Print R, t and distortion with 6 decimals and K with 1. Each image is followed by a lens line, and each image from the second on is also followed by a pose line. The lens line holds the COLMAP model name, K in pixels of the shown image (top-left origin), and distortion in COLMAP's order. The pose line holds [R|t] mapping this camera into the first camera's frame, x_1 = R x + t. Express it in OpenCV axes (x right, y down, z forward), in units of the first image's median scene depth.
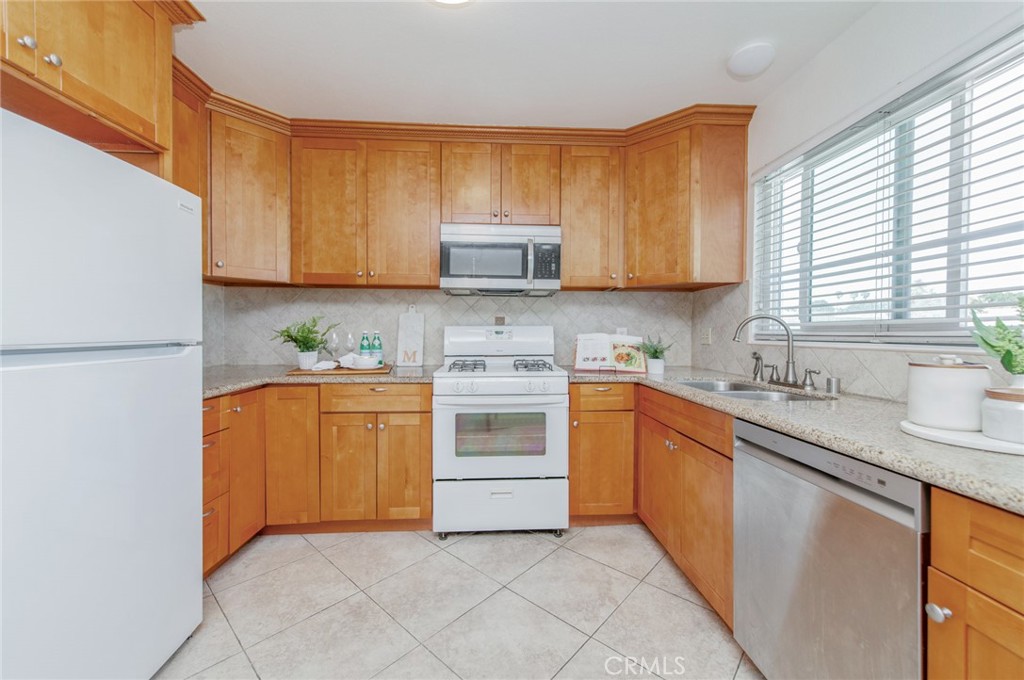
lens RADIAL K [[399.2, 0, 514.8], [0, 399.2, 337.5], [0, 0, 1]] dist [0.011373, -0.002646]
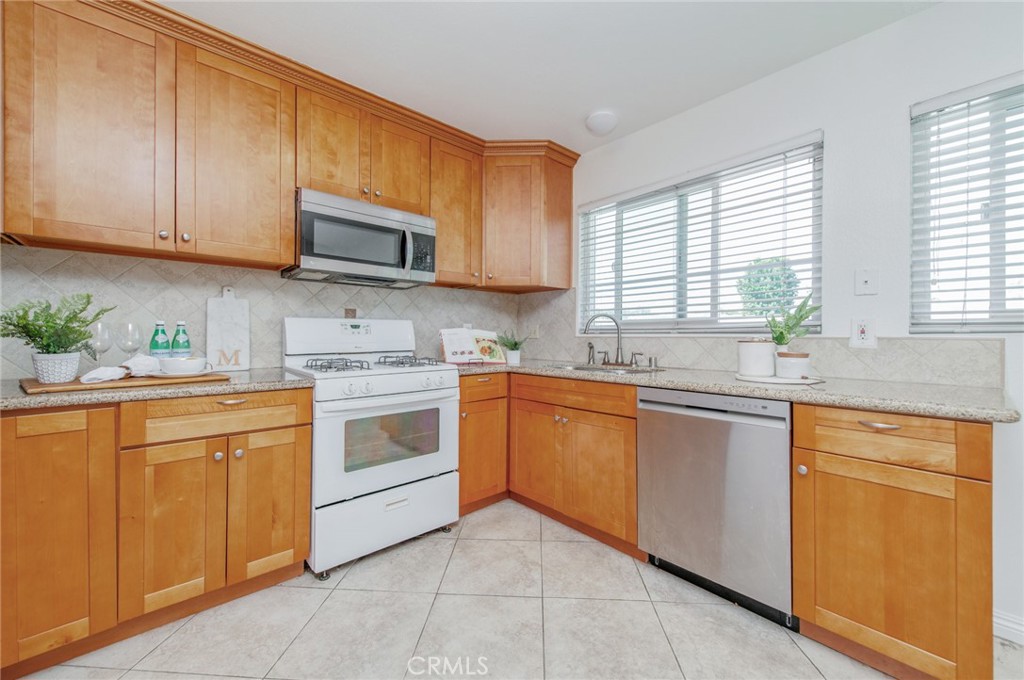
lens RADIAL K [[399.2, 0, 513.9], [0, 399.2, 336.7], [0, 0, 1]] dist [0.011373, -0.002646]
pose [[0.779245, -0.002887, 0.626713, -0.392534], [0.007175, 0.999965, -0.004314, 0.020173], [-0.626679, 0.007858, 0.779238, 0.124572]]
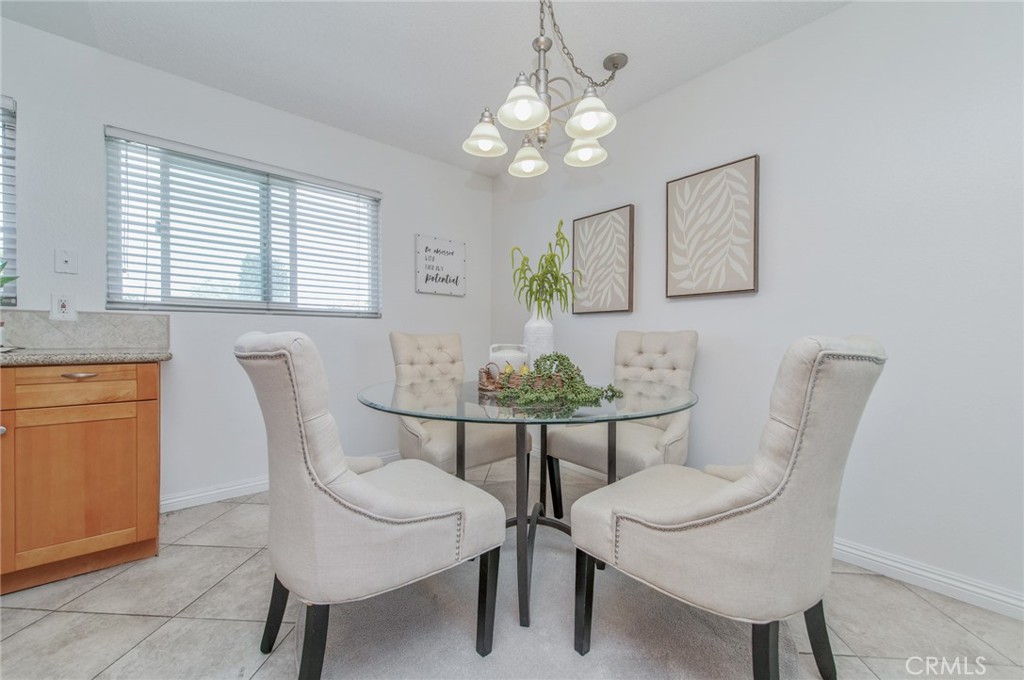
lens RADIAL K [[399.2, 0, 509.9], [0, 399.2, 339.0], [0, 0, 1]] dist [0.011373, -0.002646]
pose [[-0.616434, -0.016459, 0.787234, -0.663078], [-0.001734, 0.999807, 0.019546, 0.065833], [-0.787405, 0.010683, -0.616344, 0.085584]]
